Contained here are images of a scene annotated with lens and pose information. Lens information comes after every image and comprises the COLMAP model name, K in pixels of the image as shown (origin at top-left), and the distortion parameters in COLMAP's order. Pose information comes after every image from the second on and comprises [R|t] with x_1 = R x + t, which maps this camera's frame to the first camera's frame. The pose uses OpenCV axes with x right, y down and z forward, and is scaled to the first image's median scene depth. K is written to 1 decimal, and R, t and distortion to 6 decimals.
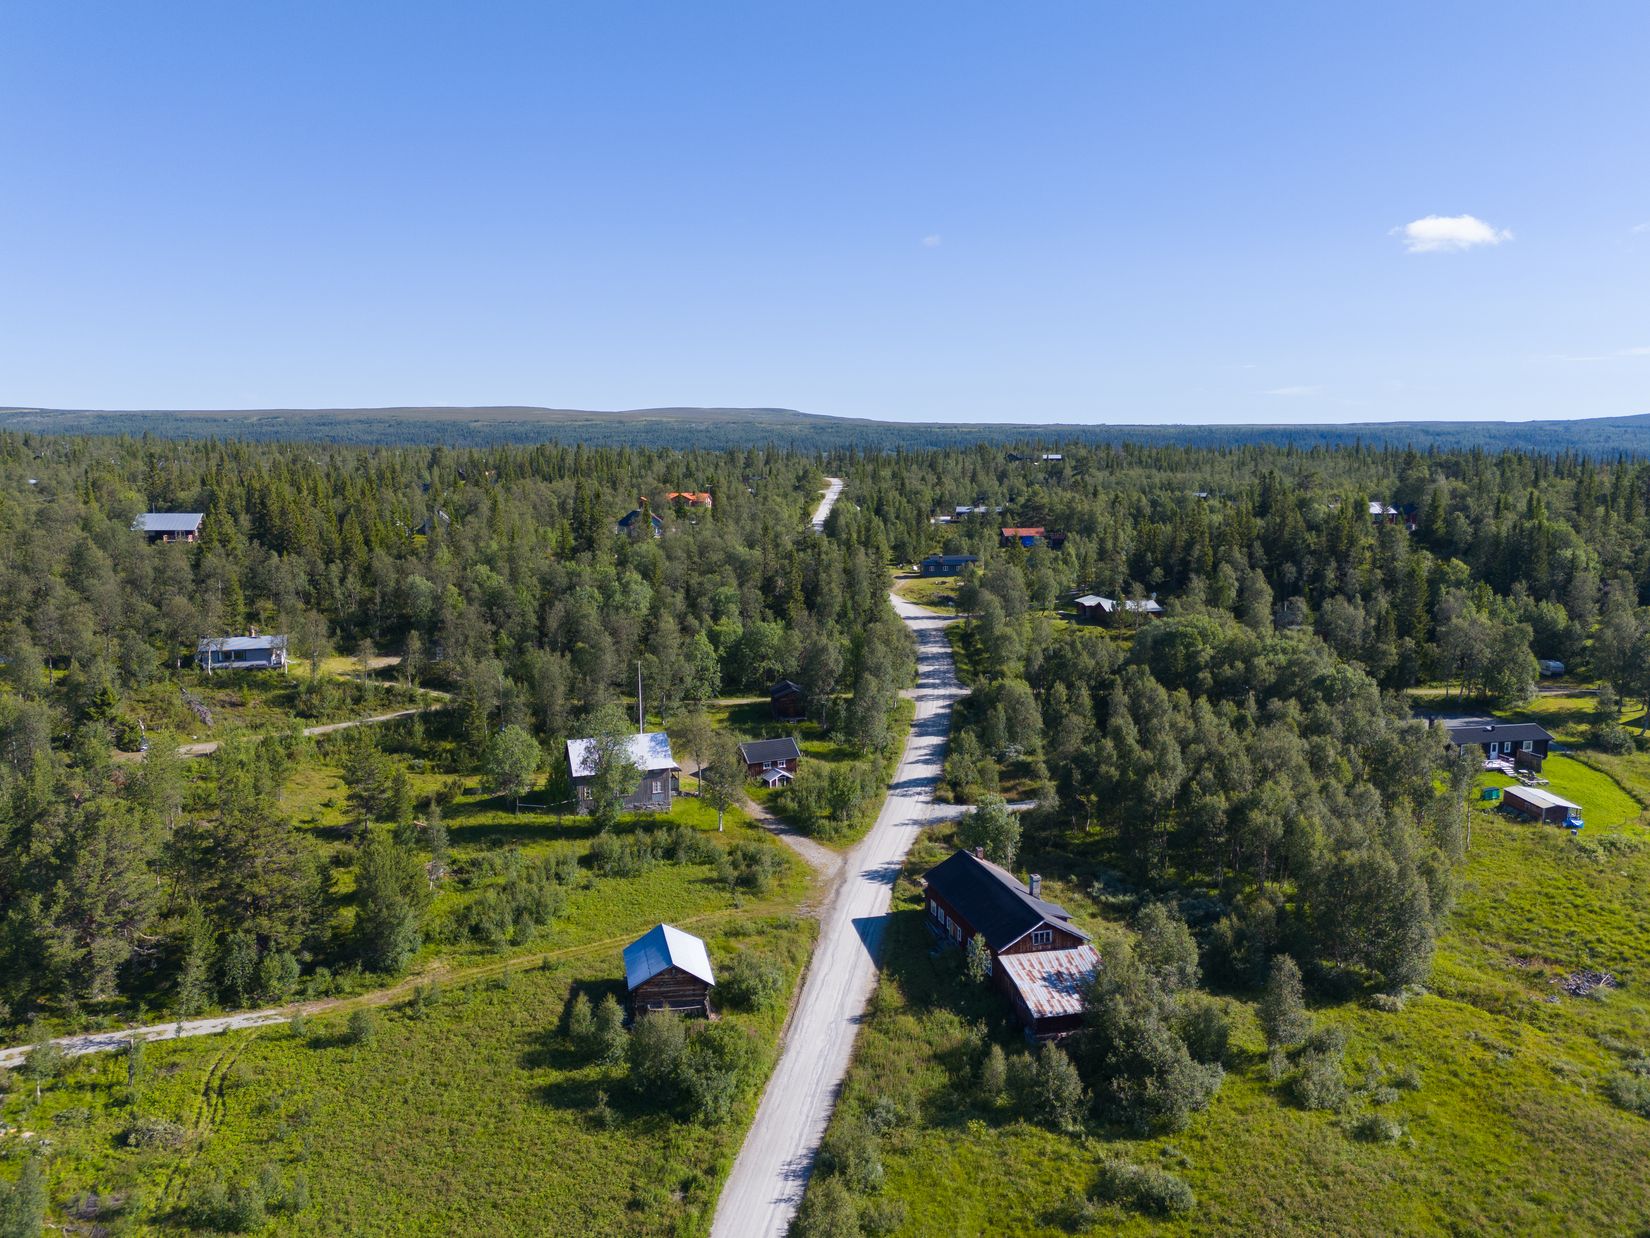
lens RADIAL K [[1206.8, 0, 827.7], [0, 1206.8, 627.0], [0, 0, 1]] dist [0.083179, -0.085159]
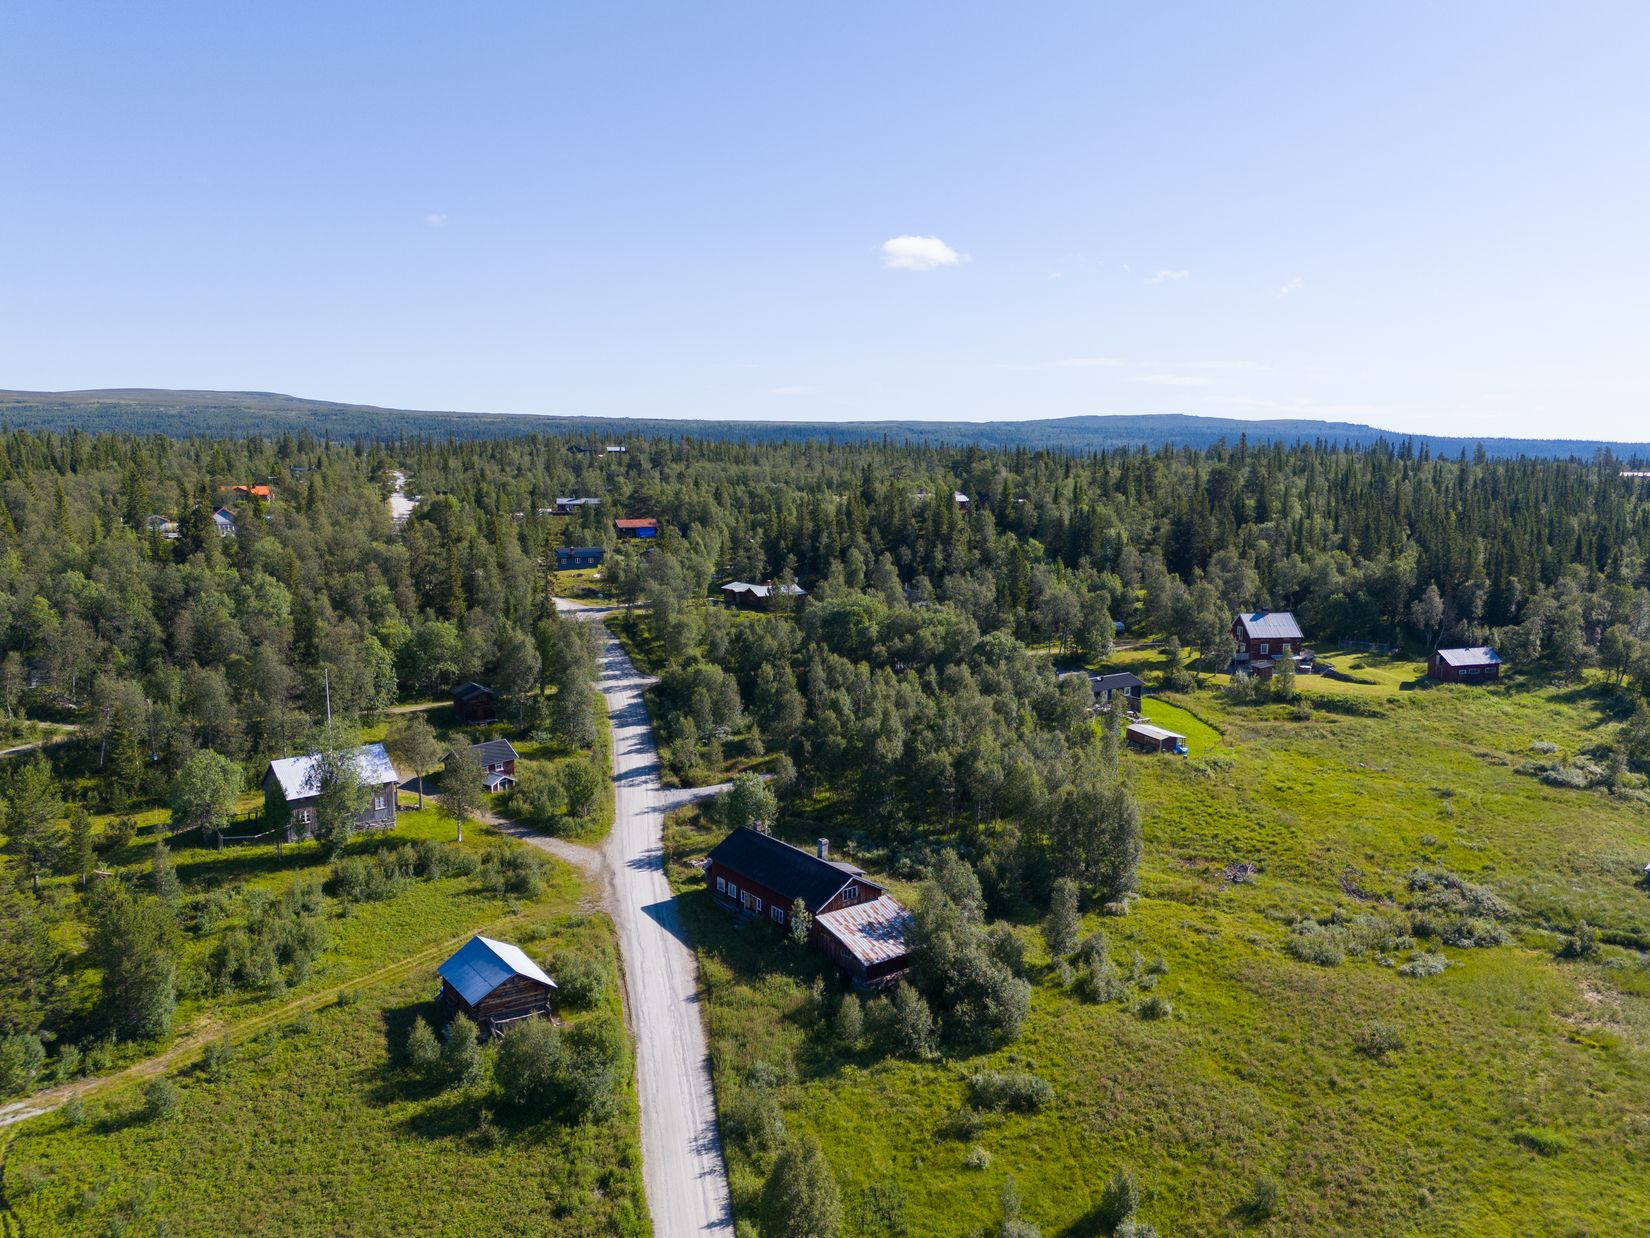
lens RADIAL K [[1206.8, 0, 828.7], [0, 1206.8, 627.2], [0, 0, 1]] dist [0.083179, -0.085159]
pose [[0.926033, -0.051898, 0.373856, -0.169498], [0.049580, 0.998645, 0.015822, 0.000743], [-0.374171, 0.003885, 0.927352, 0.006437]]
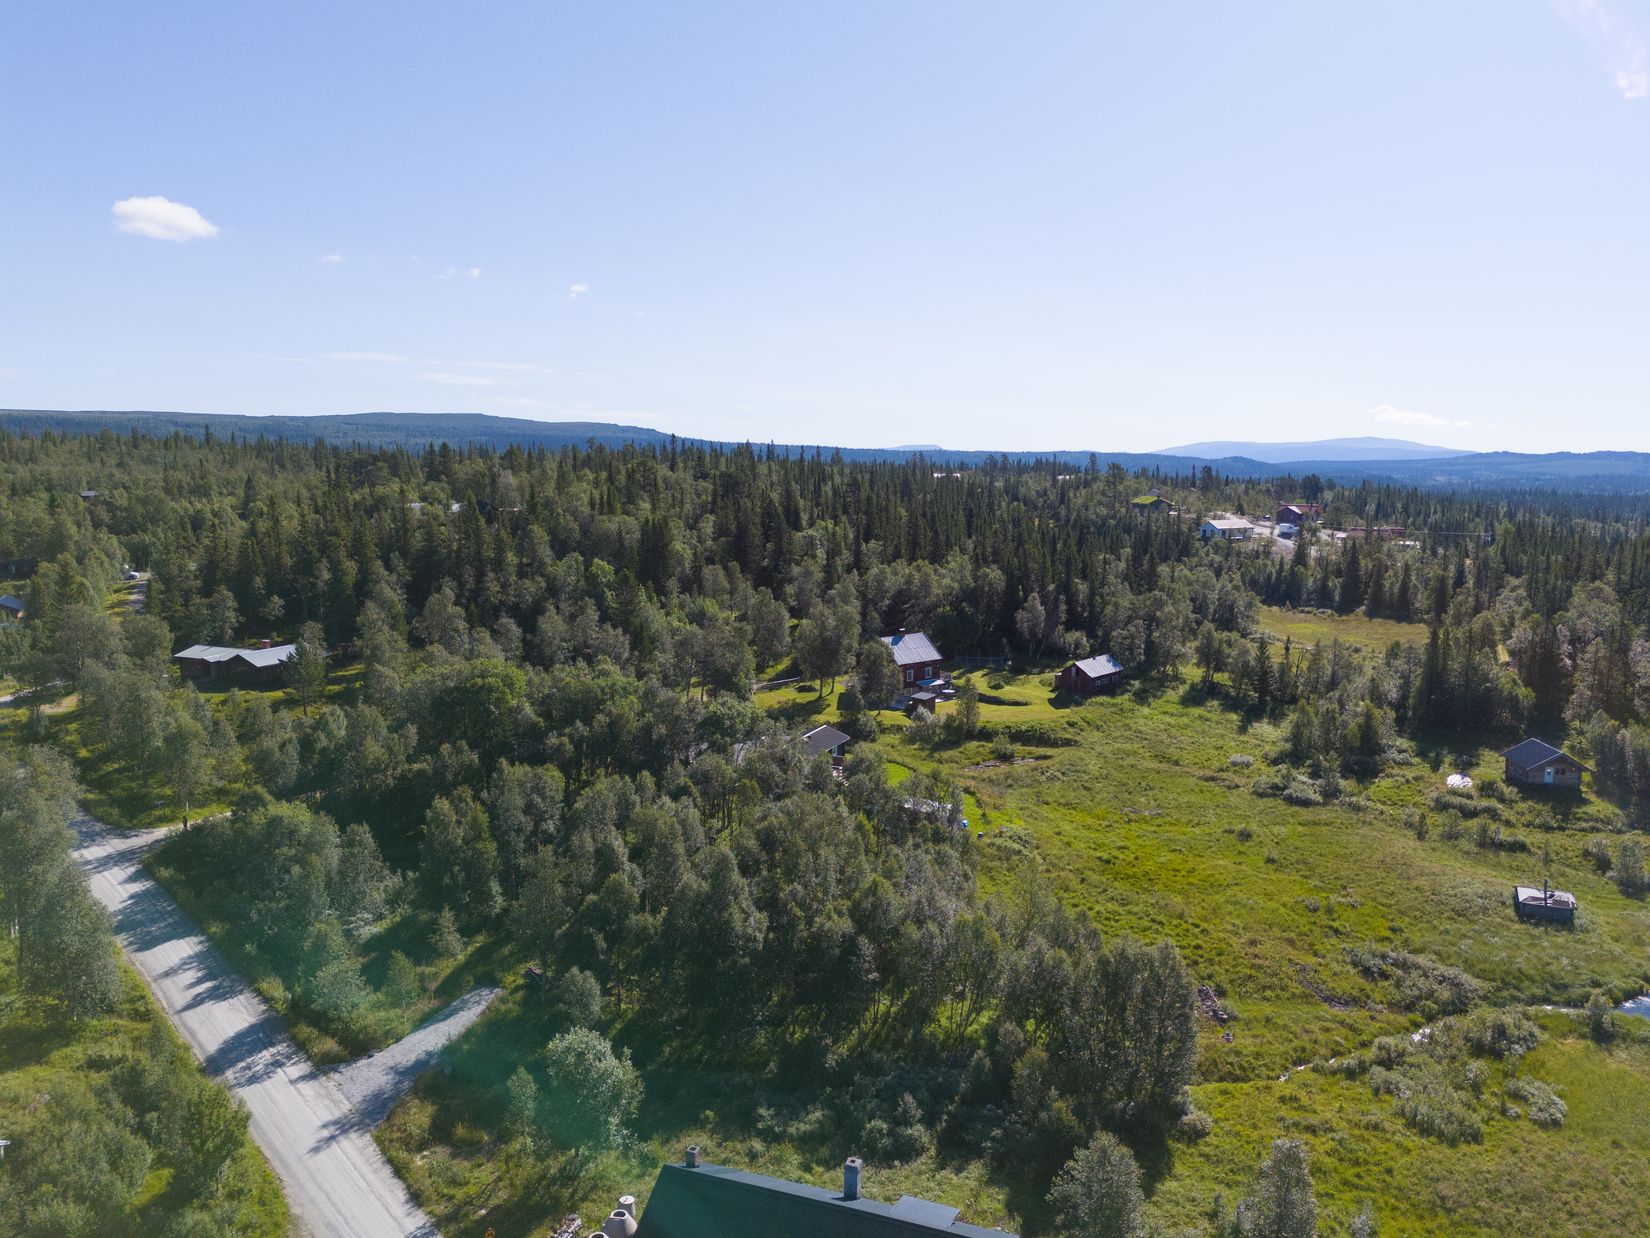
lens RADIAL K [[1206.8, 0, 831.9], [0, 1206.8, 621.2], [0, 0, 1]] dist [0.083179, -0.085159]
pose [[0.581560, -0.107905, 0.806315, -0.220930], [0.106592, 0.992726, 0.055972, -0.068260], [-0.806490, 0.053396, 0.588832, 0.516113]]
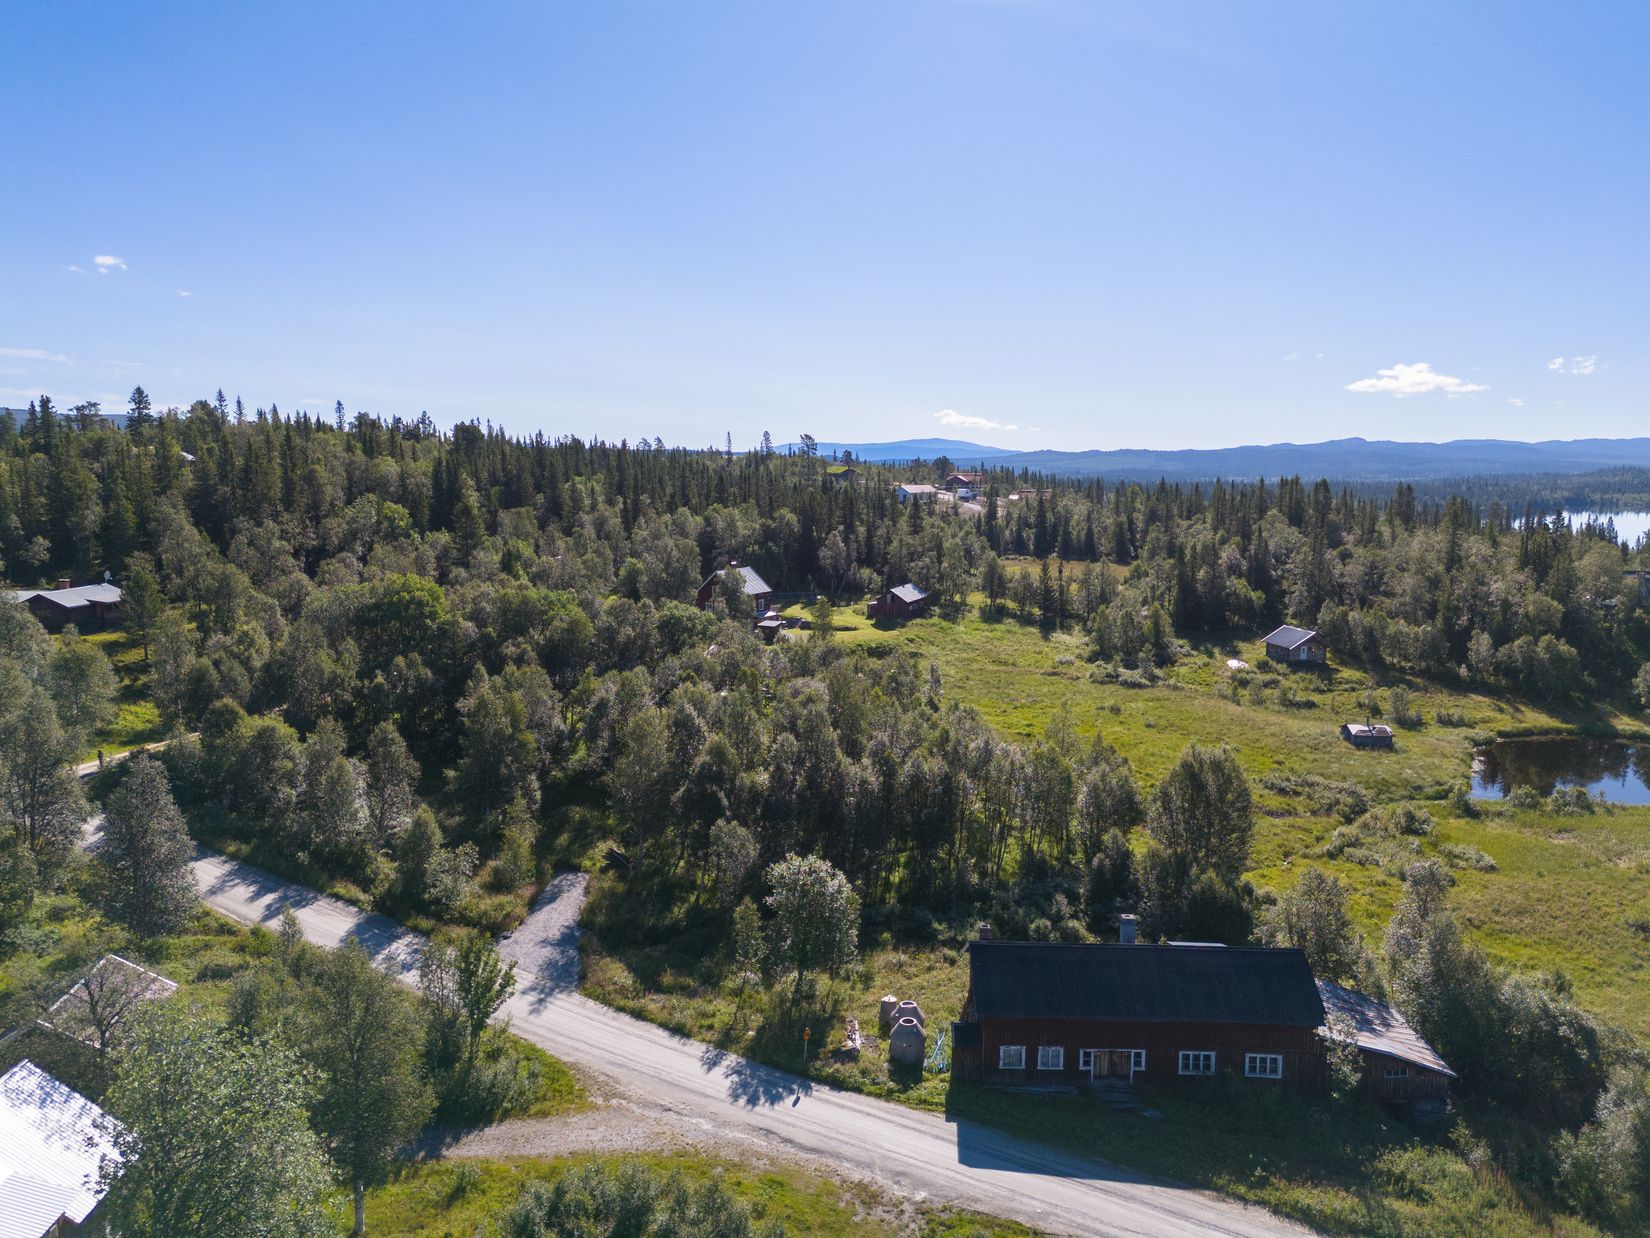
lens RADIAL K [[1206.8, 0, 832.2], [0, 1206.8, 614.2], [0, 0, 1]] dist [0.083179, -0.085159]
pose [[0.289240, -0.123644, 0.949238, -0.365416], [0.130580, 0.987450, 0.088832, -0.022200], [-0.948309, 0.098258, 0.301755, 0.746178]]
